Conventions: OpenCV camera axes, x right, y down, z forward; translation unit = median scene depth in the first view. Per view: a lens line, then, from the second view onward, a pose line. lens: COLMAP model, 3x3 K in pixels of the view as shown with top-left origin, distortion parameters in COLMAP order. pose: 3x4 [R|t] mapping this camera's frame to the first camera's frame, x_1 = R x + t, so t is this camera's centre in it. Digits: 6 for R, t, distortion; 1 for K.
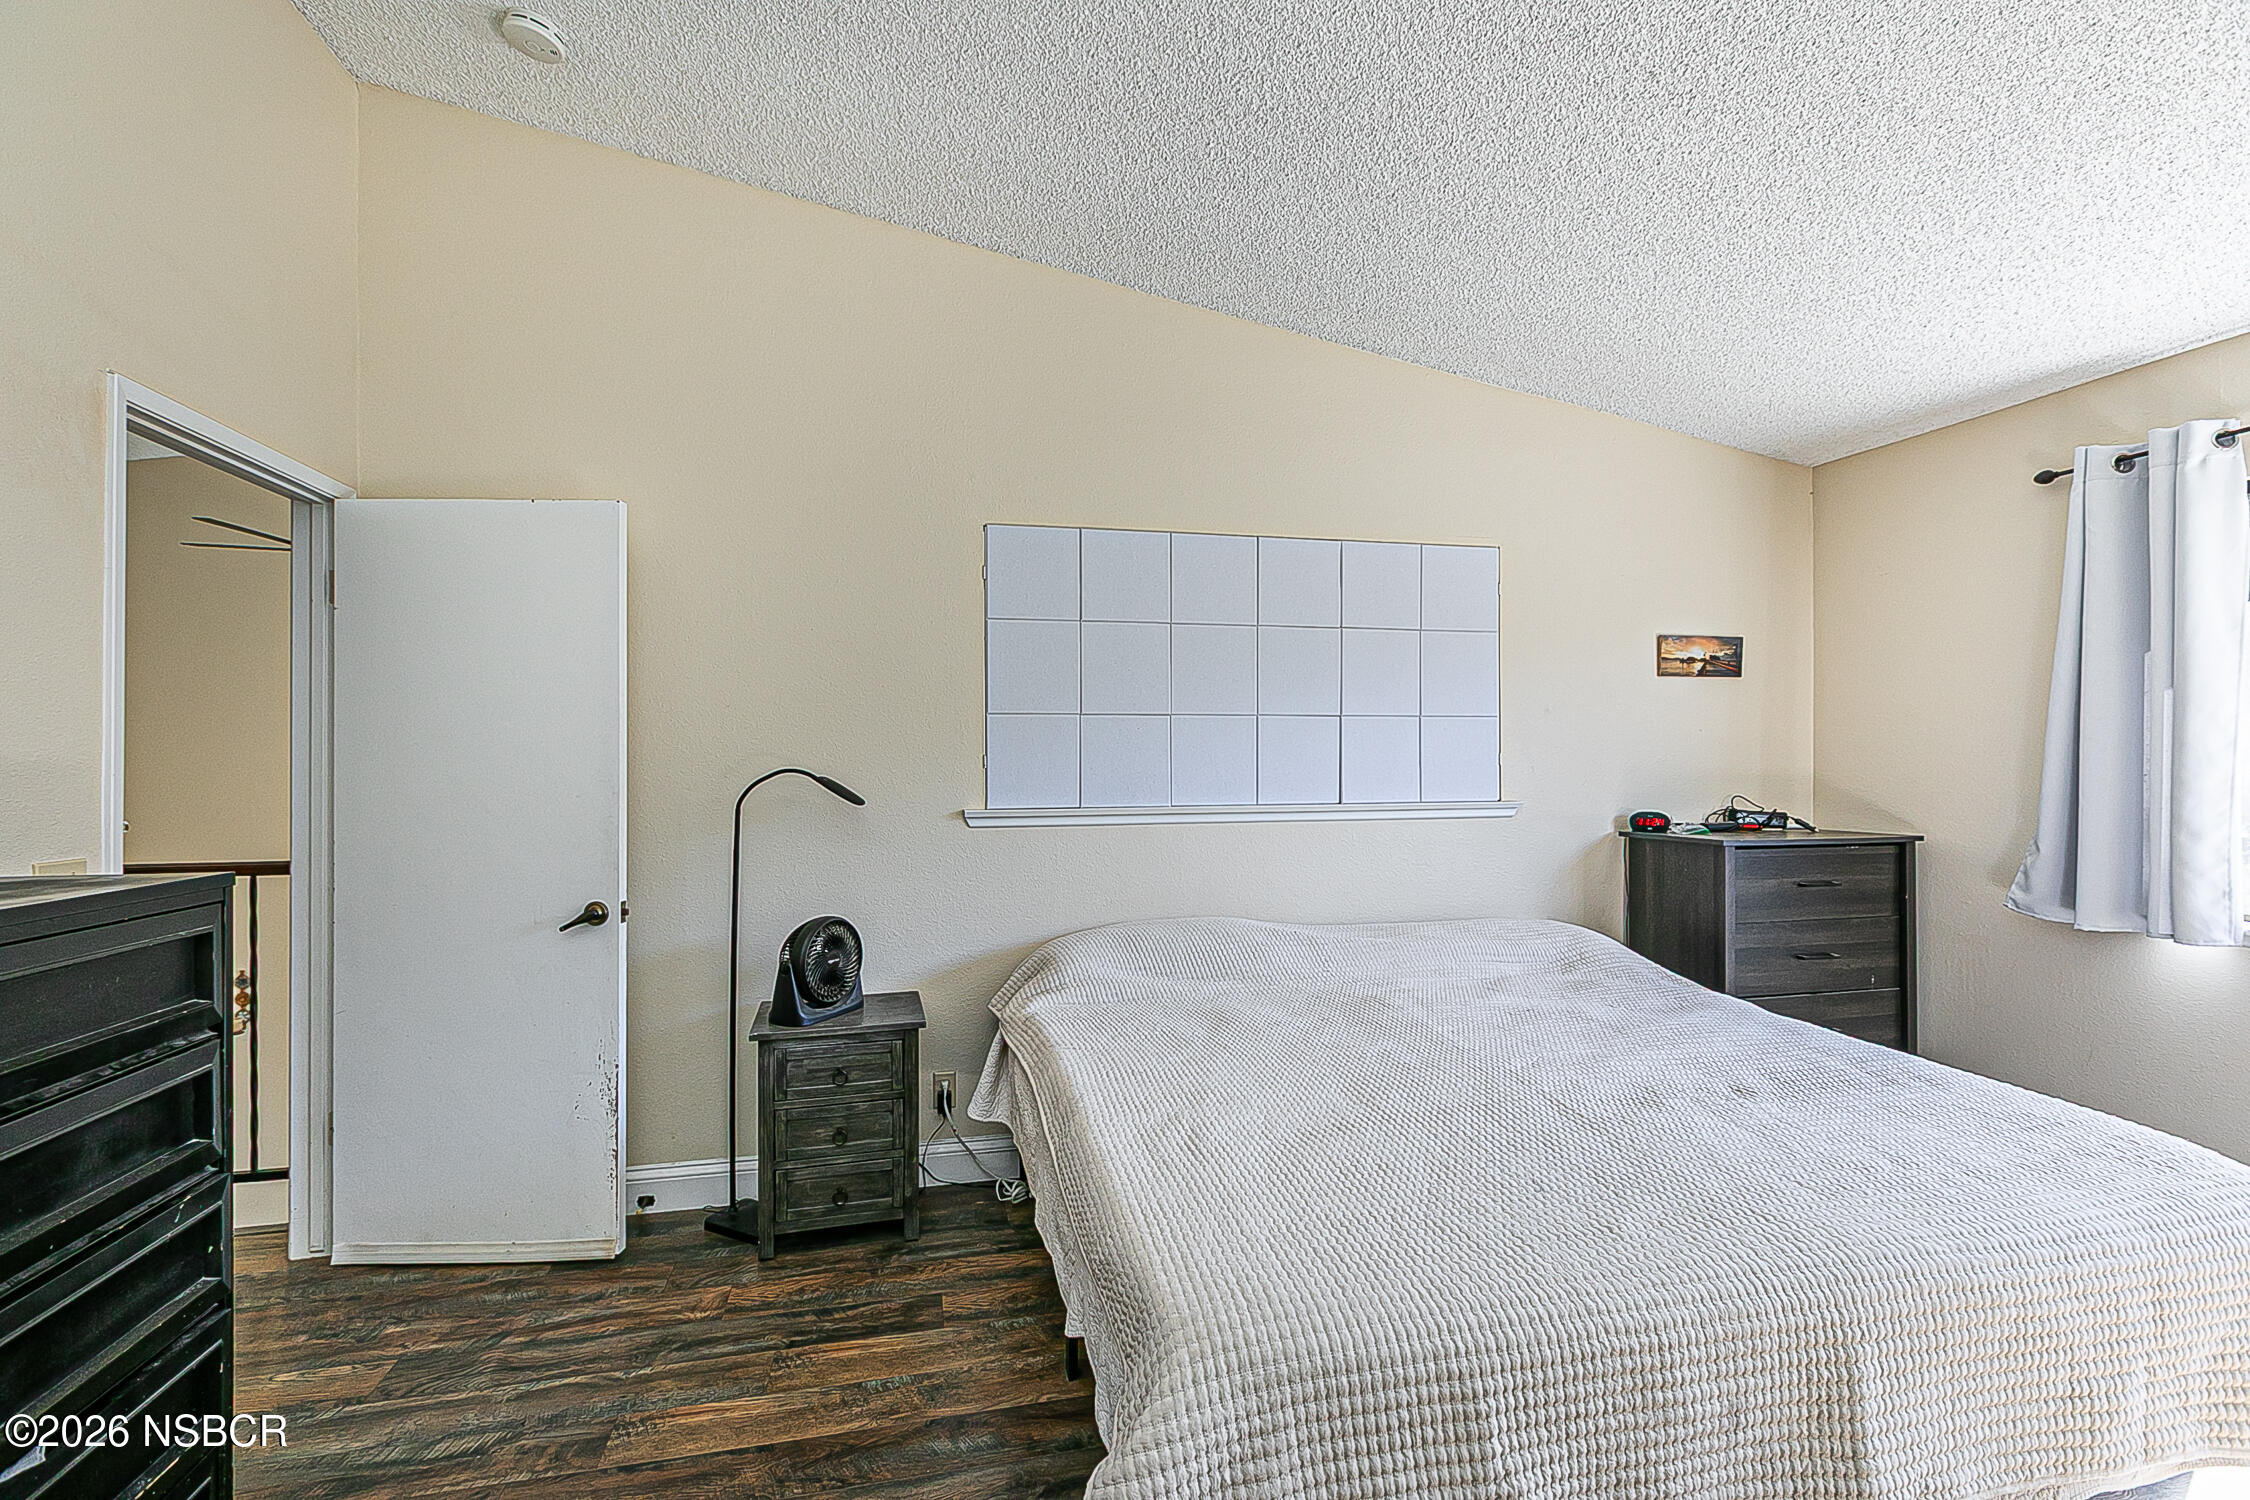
lens RADIAL K [[1012.2, 0, 1125.3], [0, 1012.2, 756.8], [0, 0, 1]] dist [-0.005410, 0.000141]
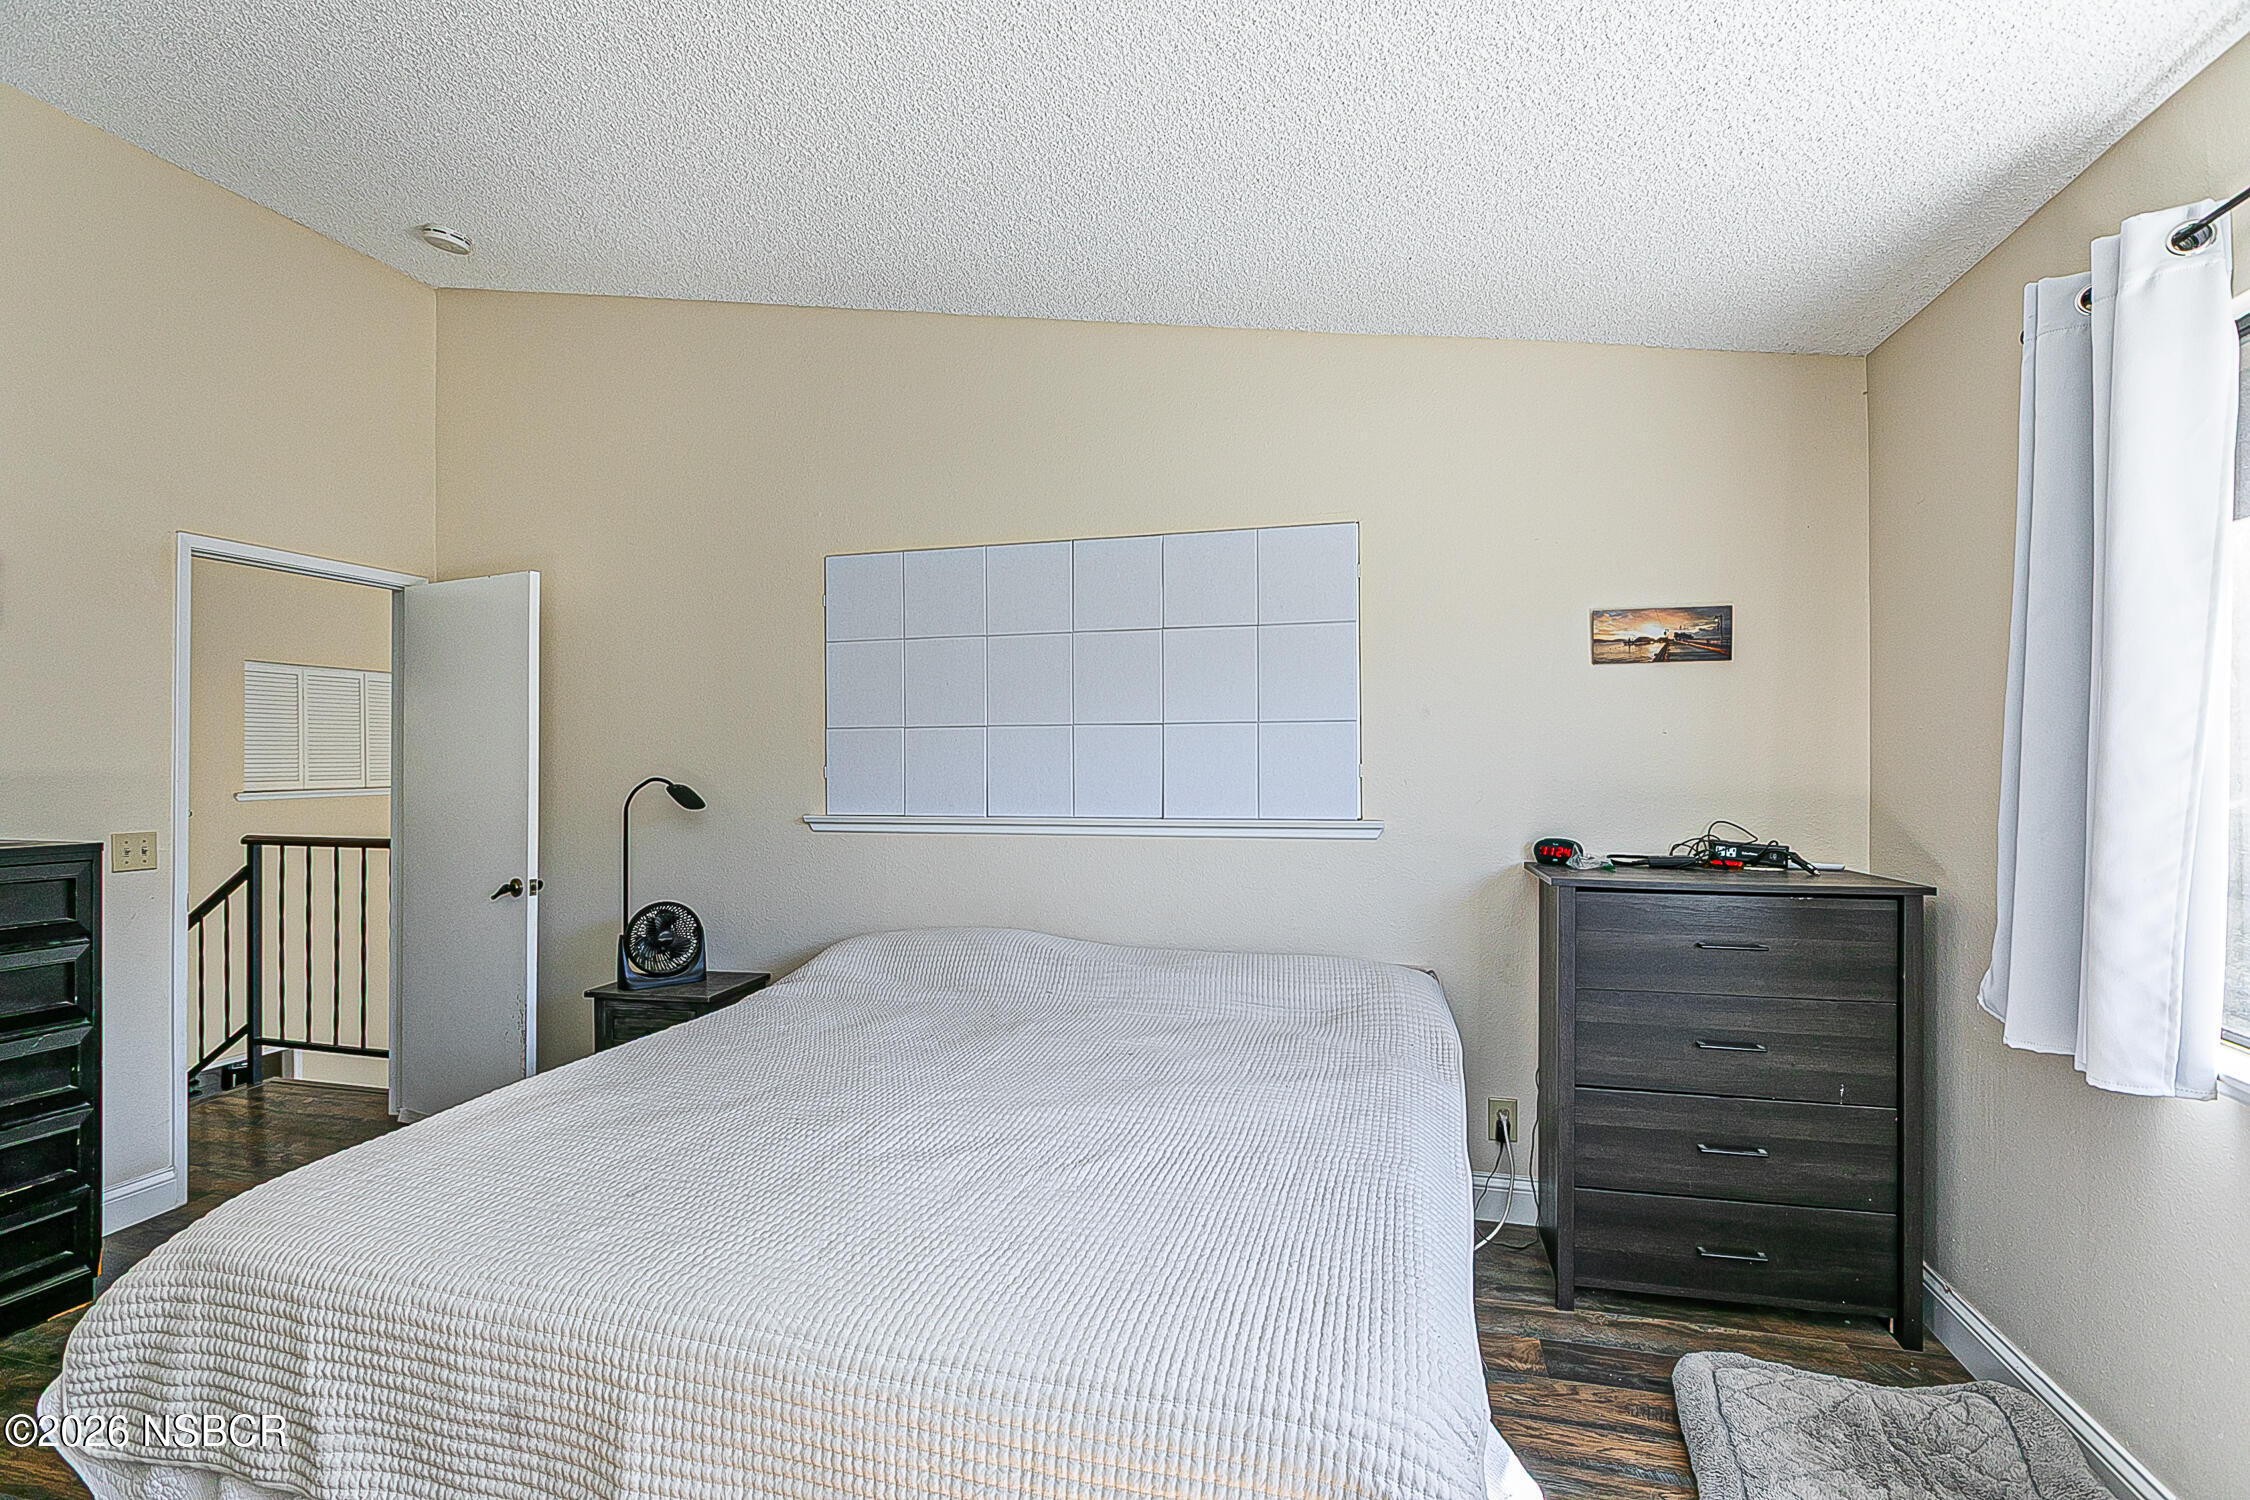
lens RADIAL K [[1045.6, 0, 1124.9], [0, 1045.6, 755.7], [0, 0, 1]] dist [-0.017813, -0.000825]
pose [[0.884229, -0.002970, -0.467045, 0.615030], [0.000771, 0.999988, -0.004899, -0.006432], [0.467053, 0.003971, 0.884220, 0.134063]]
